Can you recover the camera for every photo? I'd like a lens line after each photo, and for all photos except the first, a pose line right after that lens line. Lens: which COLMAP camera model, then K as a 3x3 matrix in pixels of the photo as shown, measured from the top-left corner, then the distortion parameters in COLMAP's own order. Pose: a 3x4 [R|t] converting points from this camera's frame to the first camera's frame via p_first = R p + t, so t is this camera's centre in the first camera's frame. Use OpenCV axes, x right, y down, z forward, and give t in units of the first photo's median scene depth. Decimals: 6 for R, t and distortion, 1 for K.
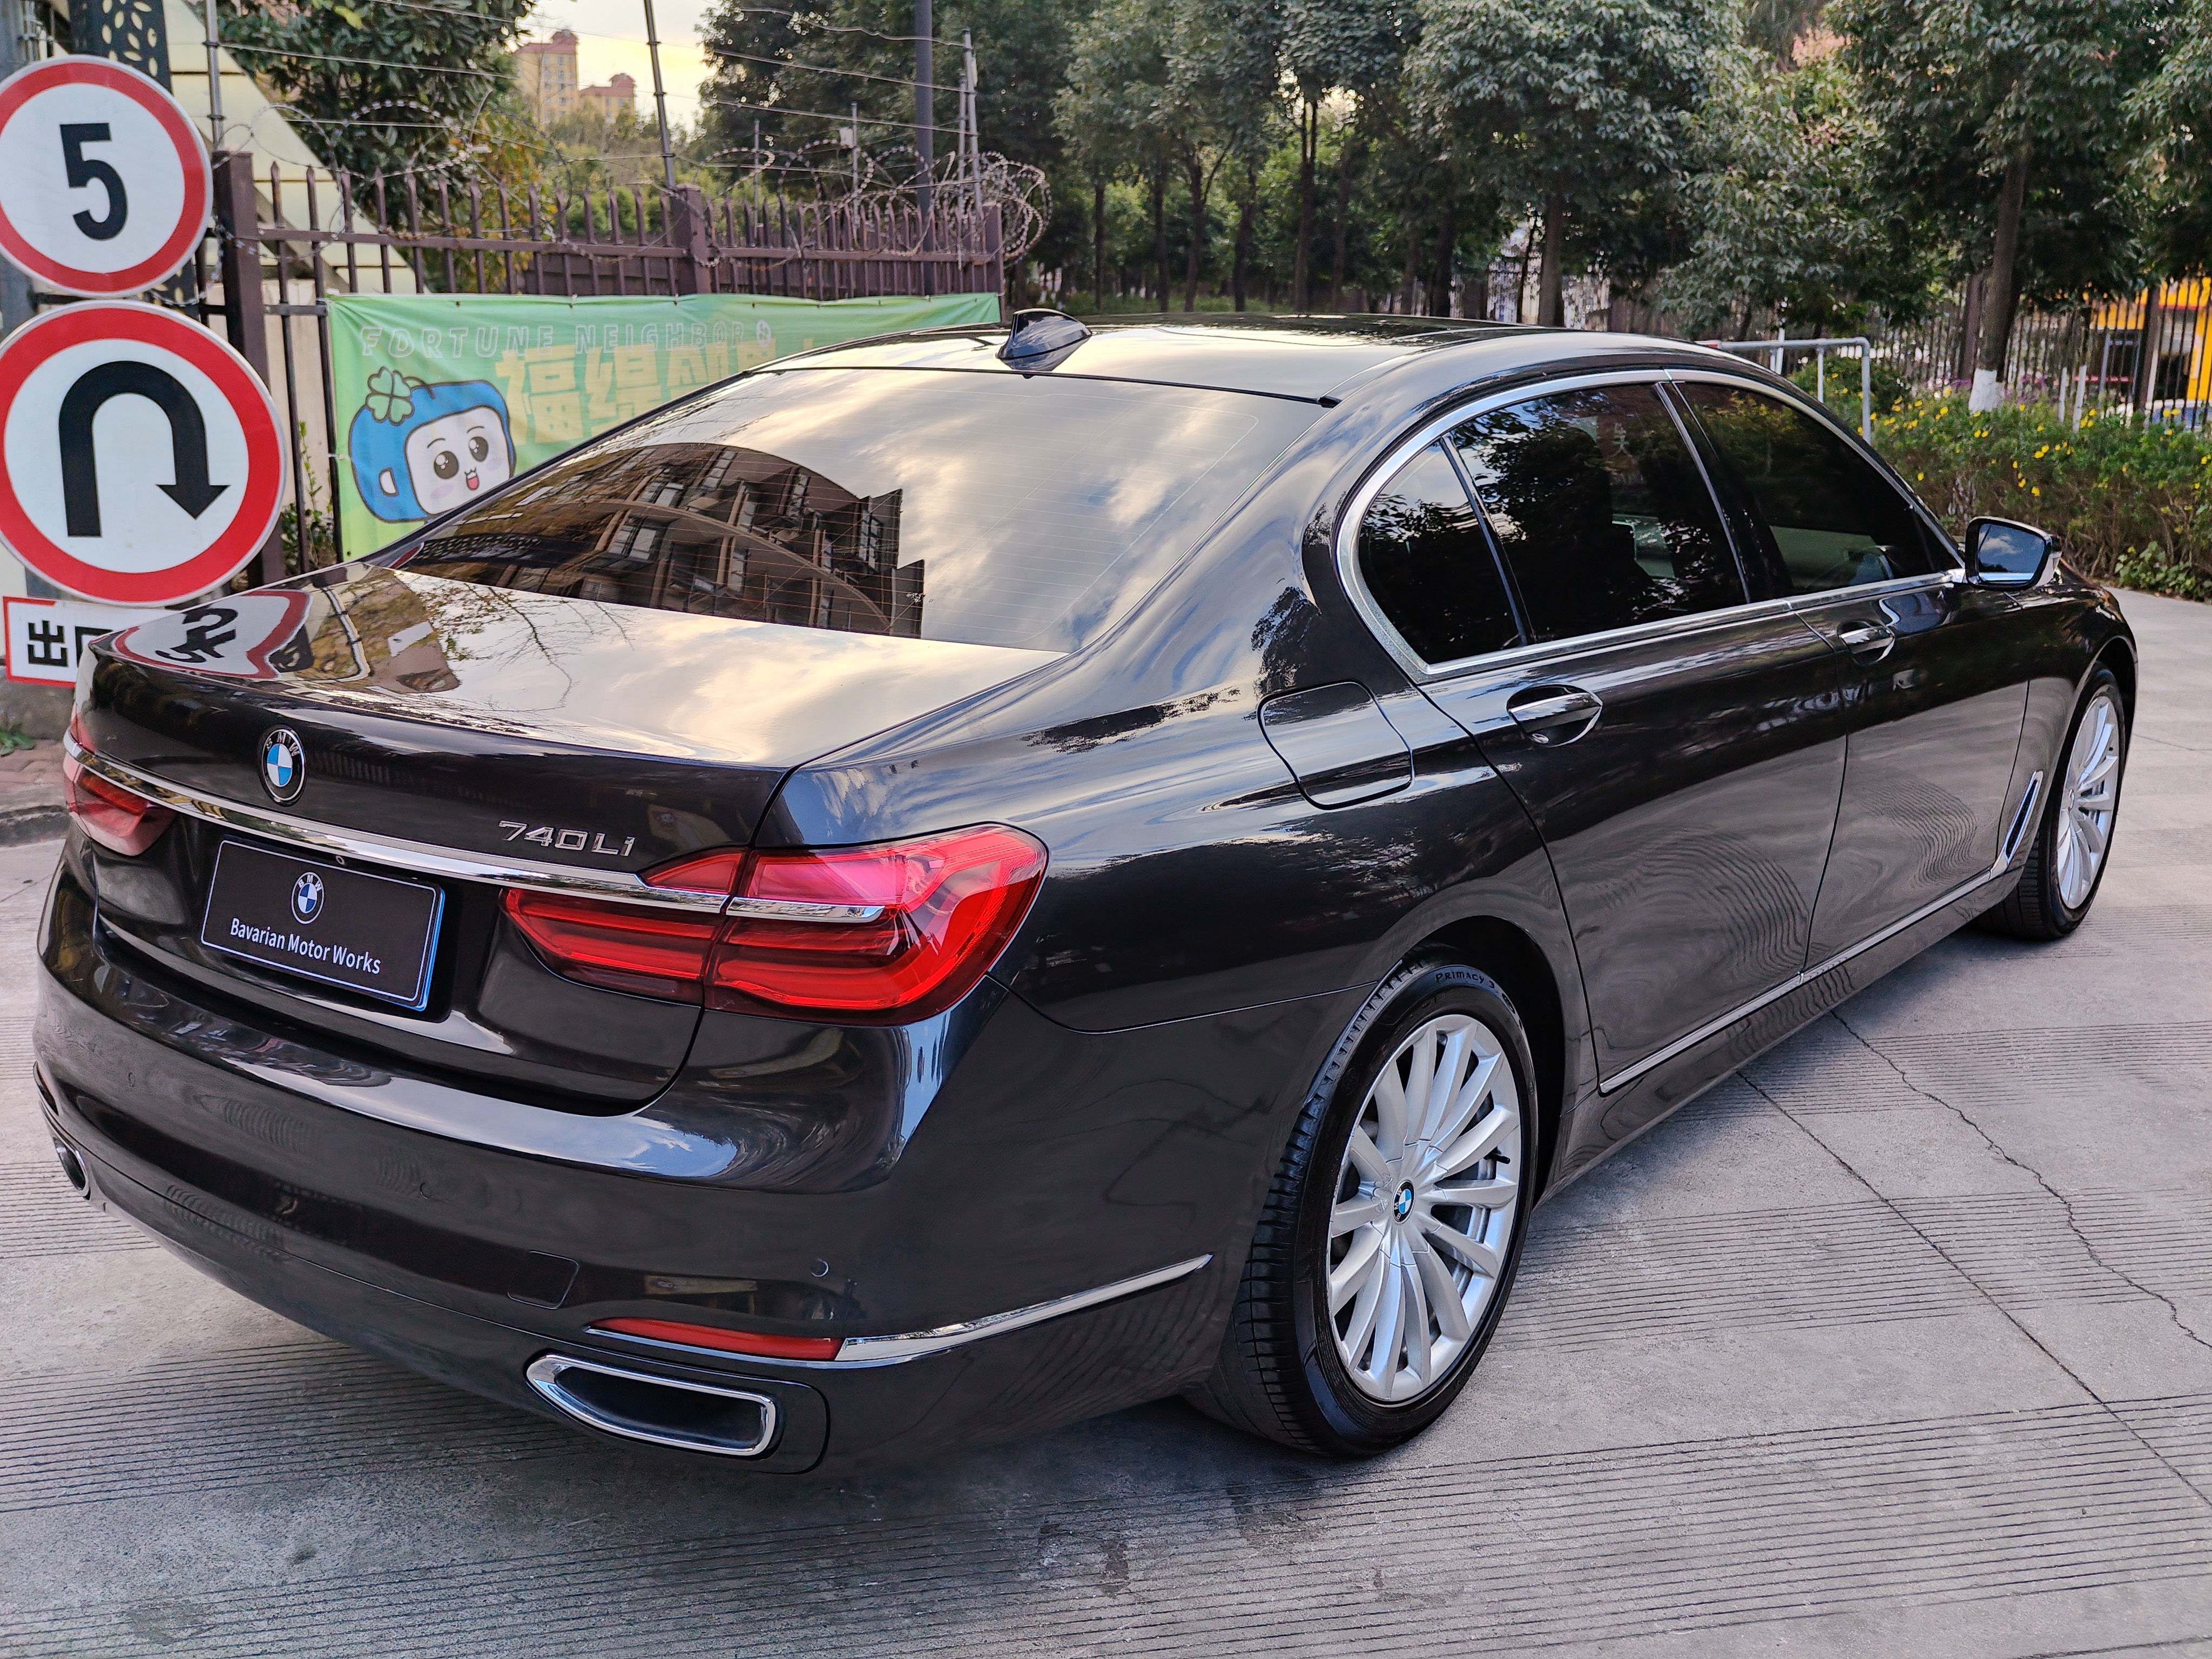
lens RADIAL K [[2305.4, 0, 1106.0], [0, 2305.4, 829.5], [0, 0, 1]] dist [0.017286, -0.012981]
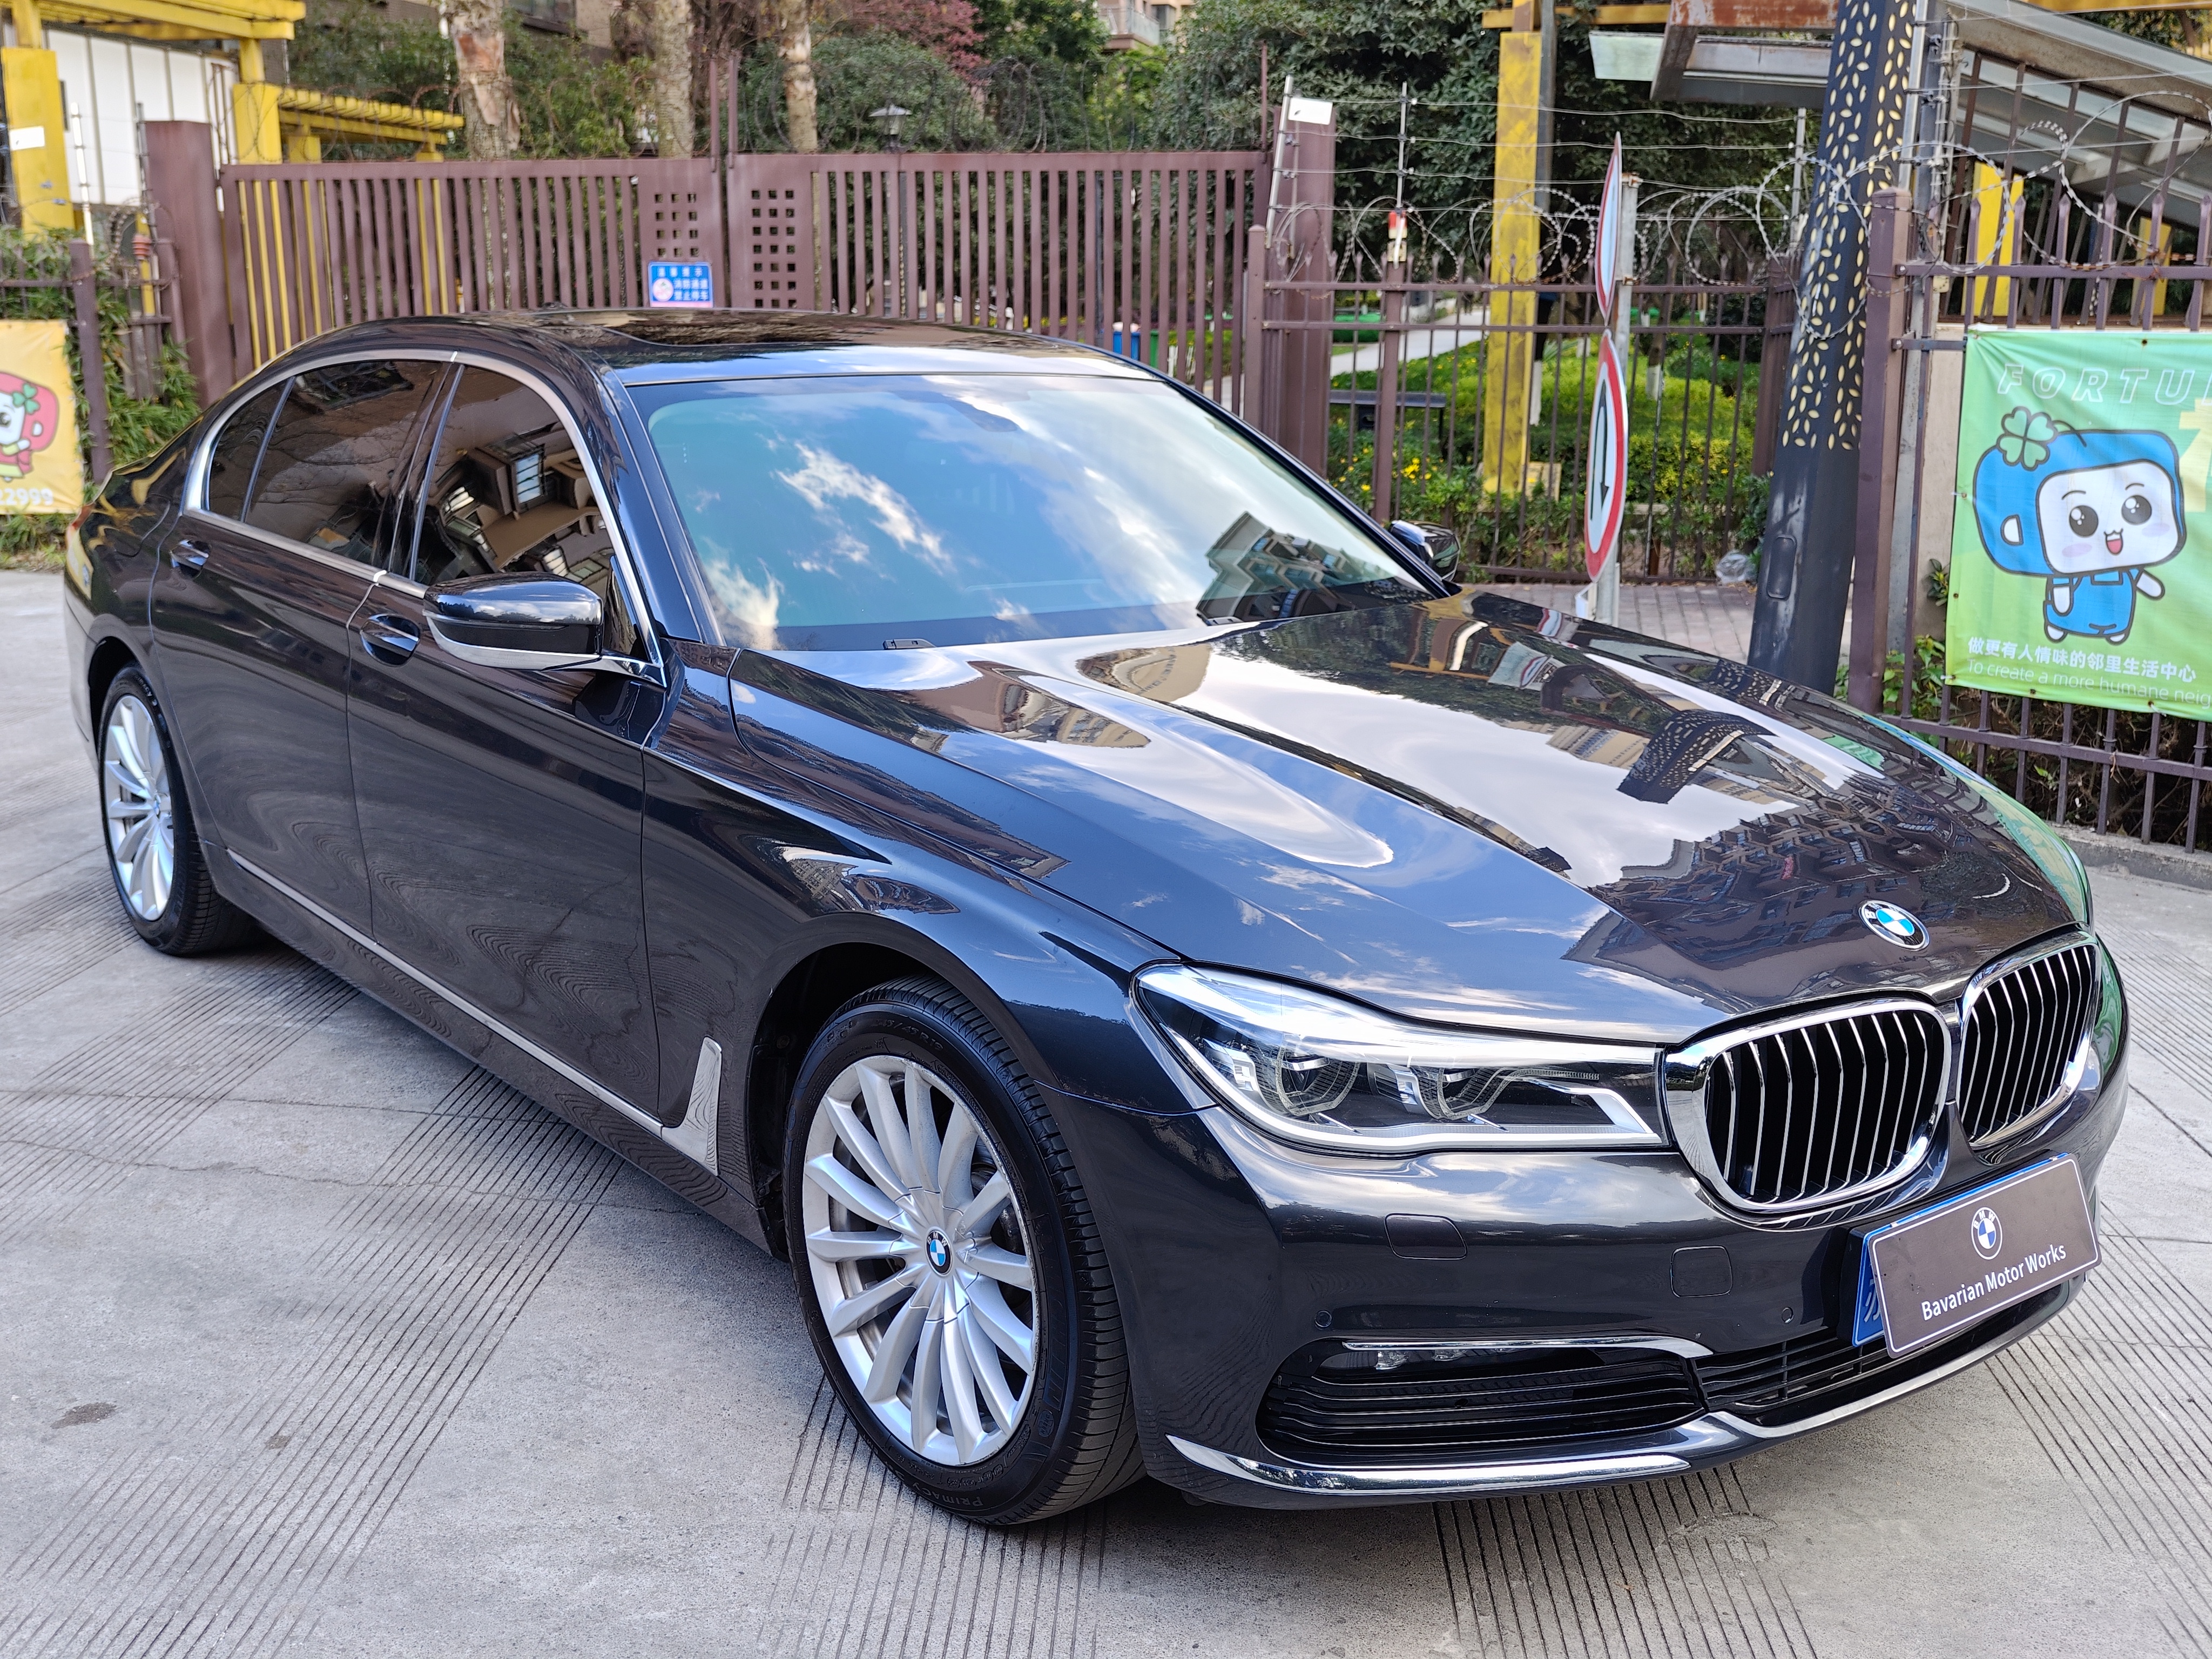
lens RADIAL K [[2306.2, 0, 1099.8], [0, 2306.2, 840.1], [0, 0, 1]] dist [0.028345, -0.033835]
pose [[-0.242954, 0.208511, -0.947363, 0.703076], [-0.232441, 0.935658, 0.265545, -0.197565], [0.941777, 0.284722, -0.178855, 0.861517]]
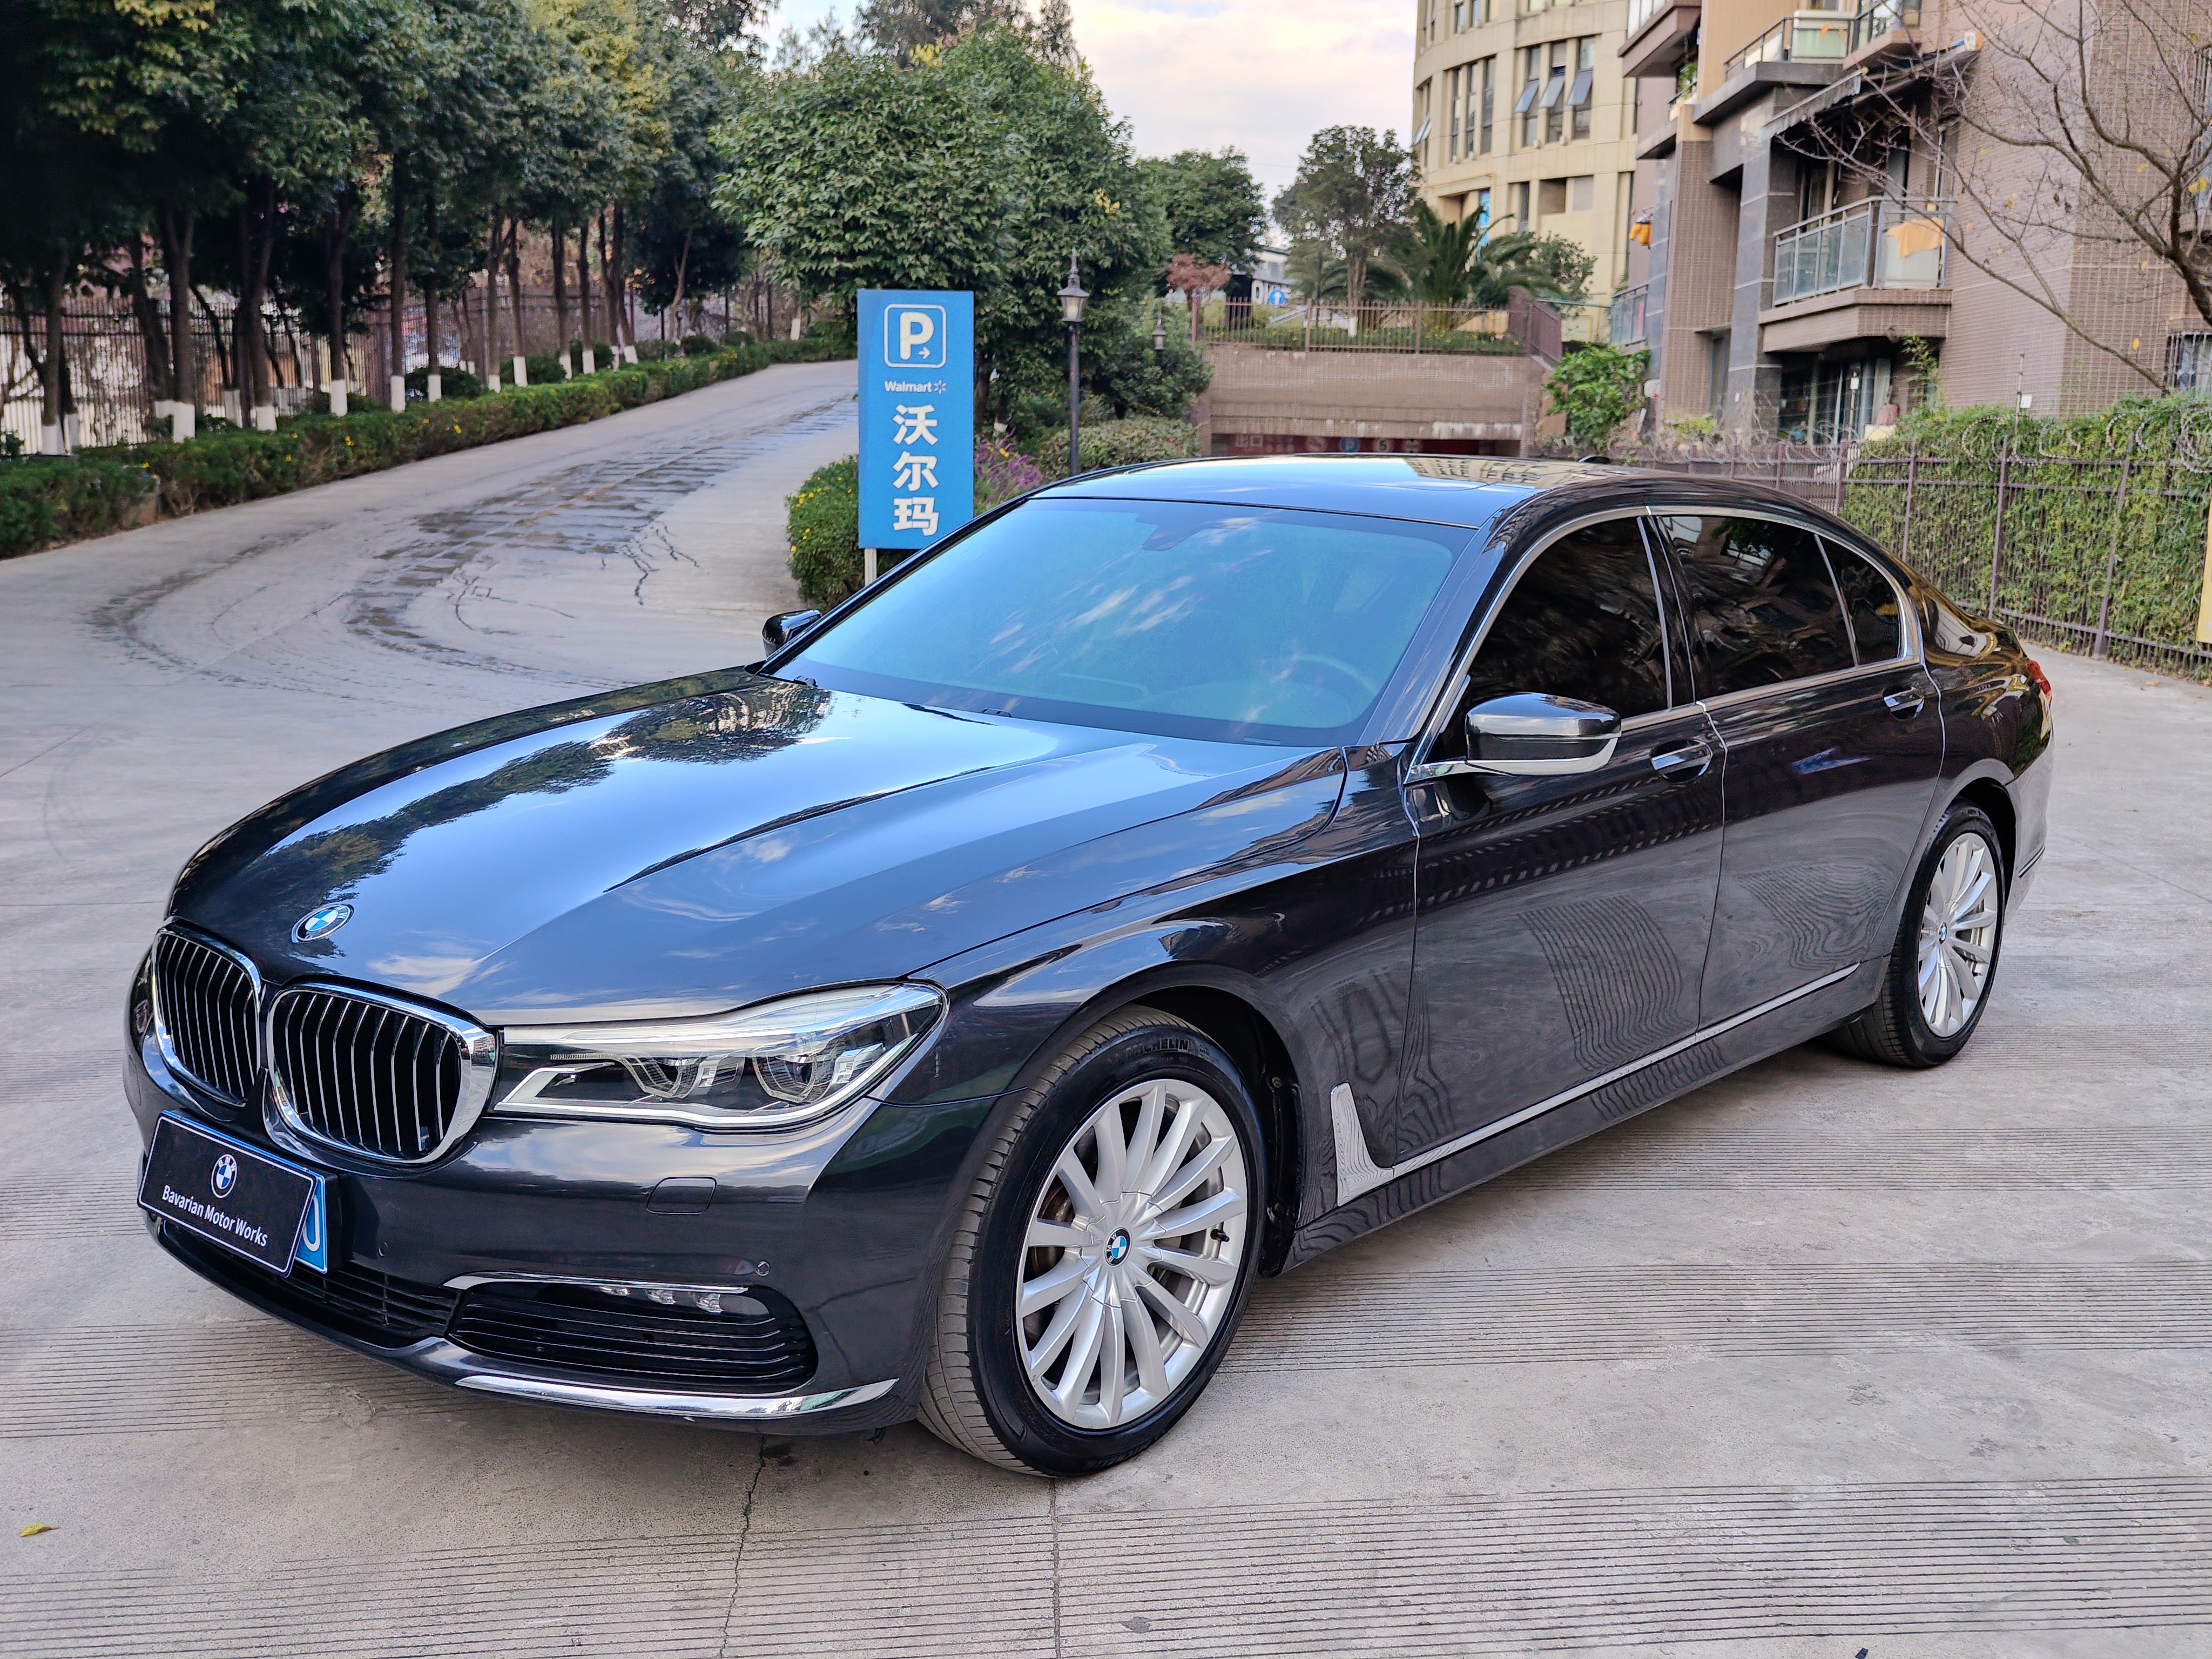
lens RADIAL K [[2247.1, 0, 1149.7], [0, 2247.1, 870.7], [0, 0, 1]] dist [0.017270, -0.002298]
pose [[-0.998734, -0.040069, 0.030420, 0.121329], [-0.024304, 0.913730, 0.405594, -0.306654], [-0.044047, 0.404341, -0.913547, 1.323046]]
